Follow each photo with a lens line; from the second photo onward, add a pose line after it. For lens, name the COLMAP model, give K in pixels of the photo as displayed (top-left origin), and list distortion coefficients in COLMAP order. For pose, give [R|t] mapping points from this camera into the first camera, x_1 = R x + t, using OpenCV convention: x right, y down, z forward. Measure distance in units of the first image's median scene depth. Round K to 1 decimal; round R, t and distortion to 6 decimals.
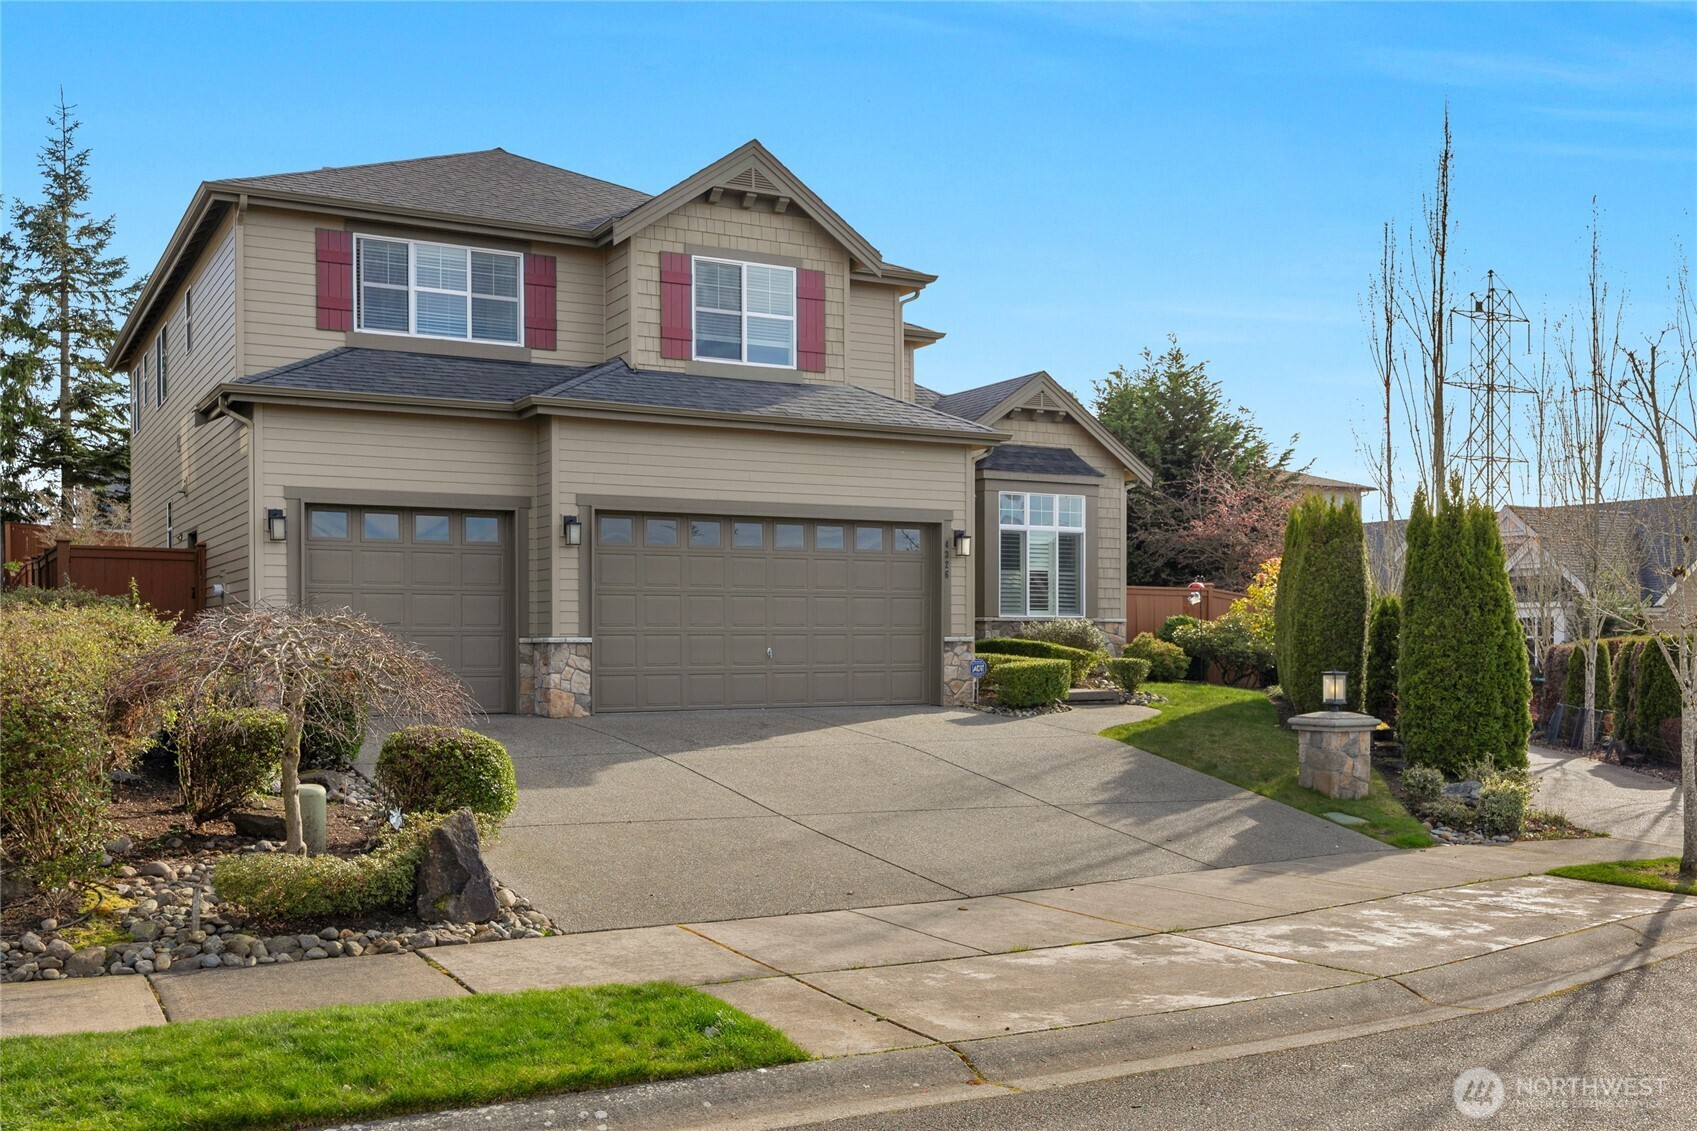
lens RADIAL K [[1657.7, 0, 848.5], [0, 1657.7, 565.5], [0, 0, 1]] dist [0.000325, 0.002369]
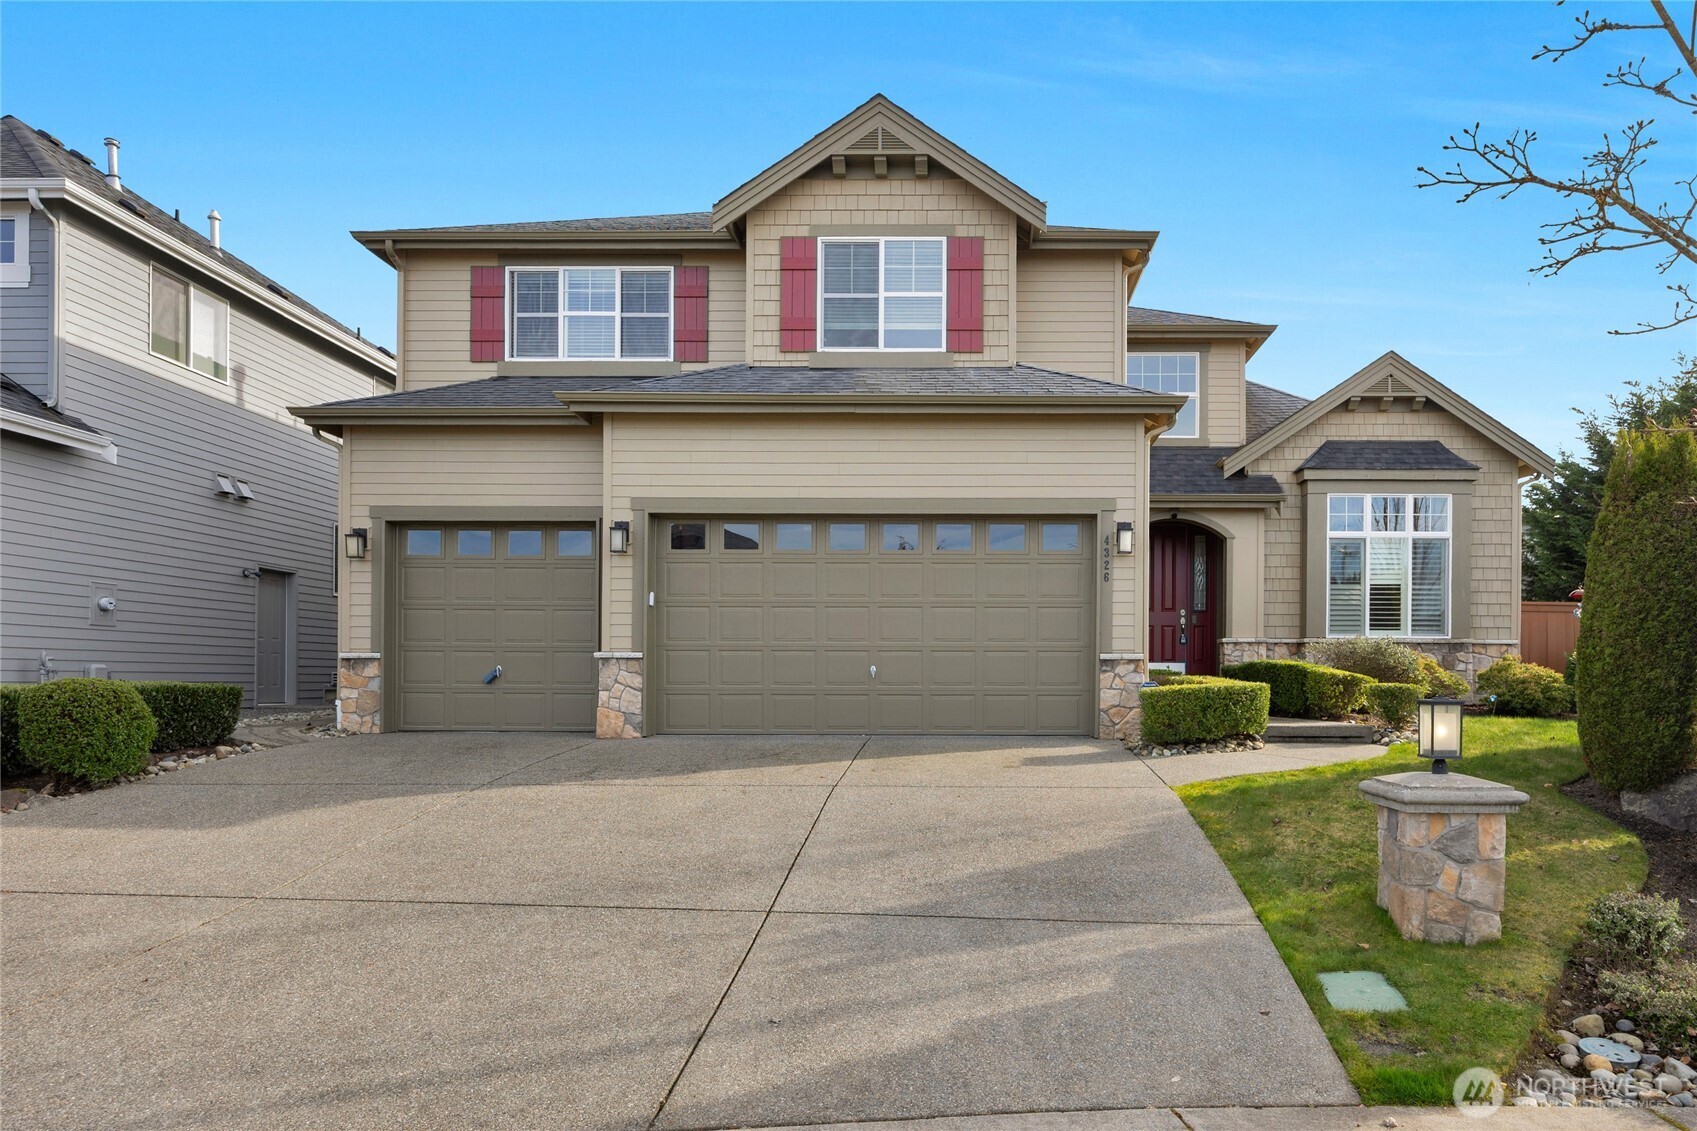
lens RADIAL K [[1184.5, 0, 848.8], [0, 1184.5, 642.4], [0, 0, 1]] dist [0.000961, 0.001022]
pose [[0.862133, -0.009399, -0.506595, 0.249719], [0.017141, 0.999797, 0.010623, 0.029694], [0.506392, -0.017842, 0.862119, 0.442815]]
